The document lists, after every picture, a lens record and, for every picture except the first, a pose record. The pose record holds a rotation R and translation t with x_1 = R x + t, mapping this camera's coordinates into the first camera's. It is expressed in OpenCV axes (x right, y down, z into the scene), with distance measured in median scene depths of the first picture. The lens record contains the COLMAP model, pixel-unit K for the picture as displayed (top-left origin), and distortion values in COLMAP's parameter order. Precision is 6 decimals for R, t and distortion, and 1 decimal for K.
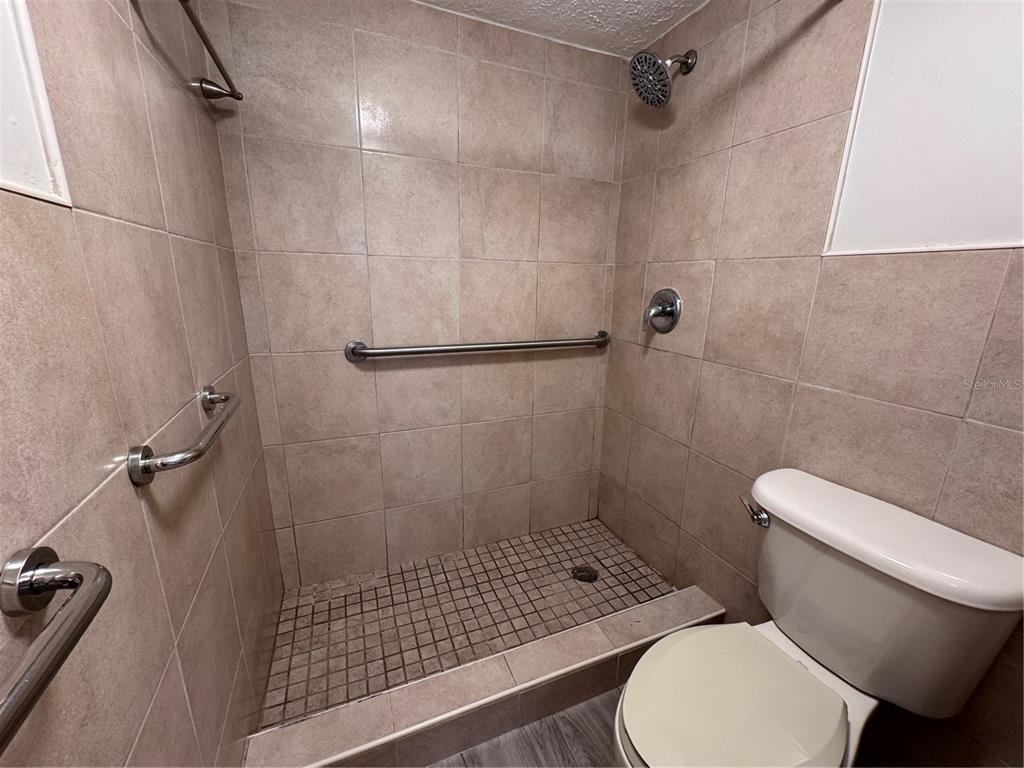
lens RADIAL K [[410.1, 0, 511.9], [0, 410.1, 383.4], [0, 0, 1]] dist [-0.000656, 0.000061]
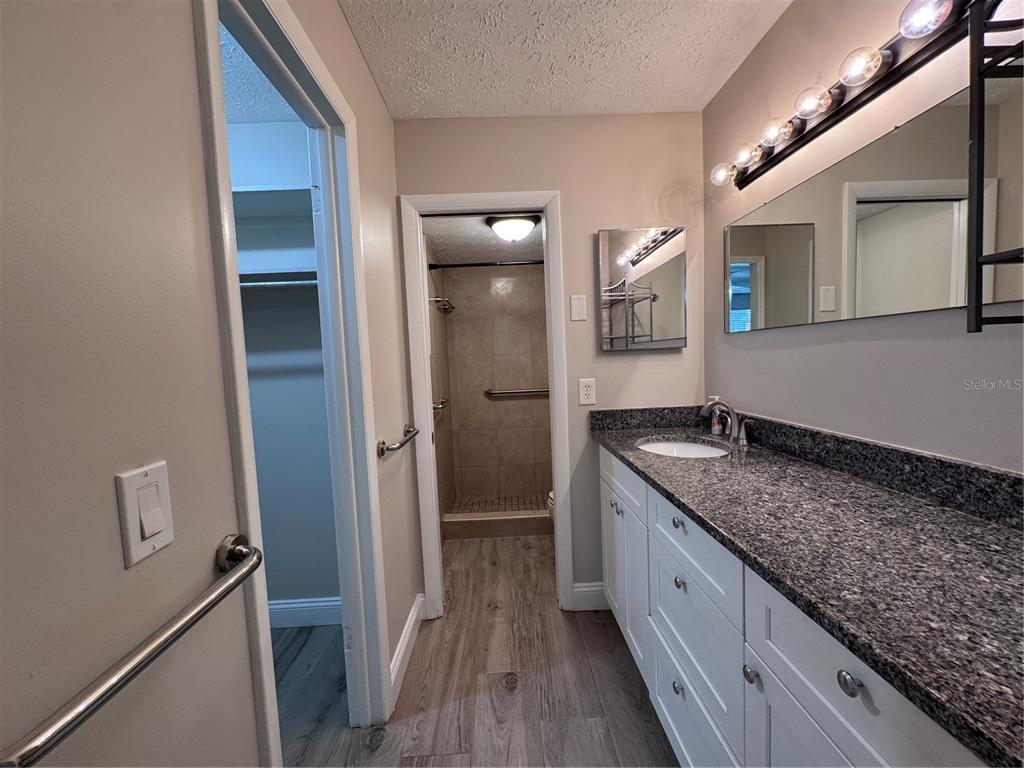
lens RADIAL K [[410.1, 0, 512.4], [0, 410.1, 386.0], [0, 0, 1]] dist [-0.000656, 0.000061]
pose [[0.933678, -0.033468, -0.356546, 0.612501], [-0.032513, 0.983589, -0.177468, 0.305886], [0.356634, 0.177291, 0.917268, -1.166320]]
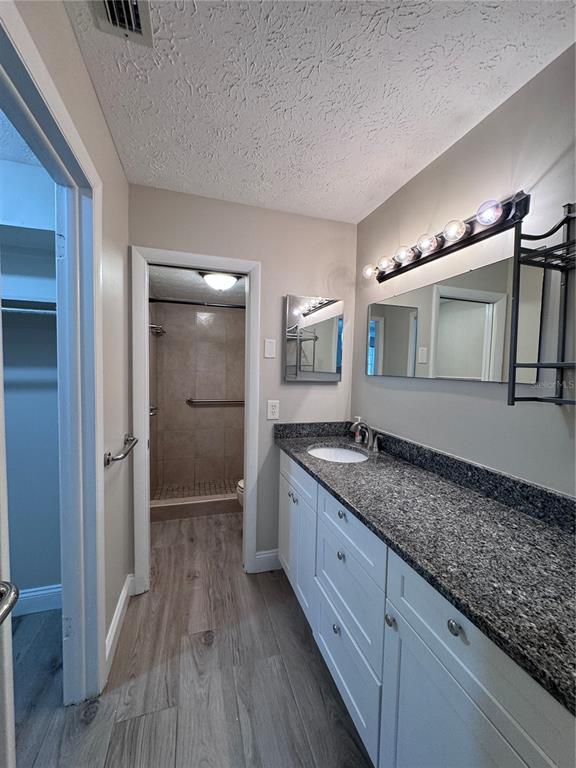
lens RADIAL K [[307.6, 0, 289.0], [0, 307.6, 384.5], [0, 0, 1]] dist [-0.000656, 0.000061]
pose [[0.996338, 0.008757, -0.085051, 0.552252], [-0.025826, 0.979101, -0.201729, 0.244798], [0.081507, 0.203187, 0.975742, -1.205121]]
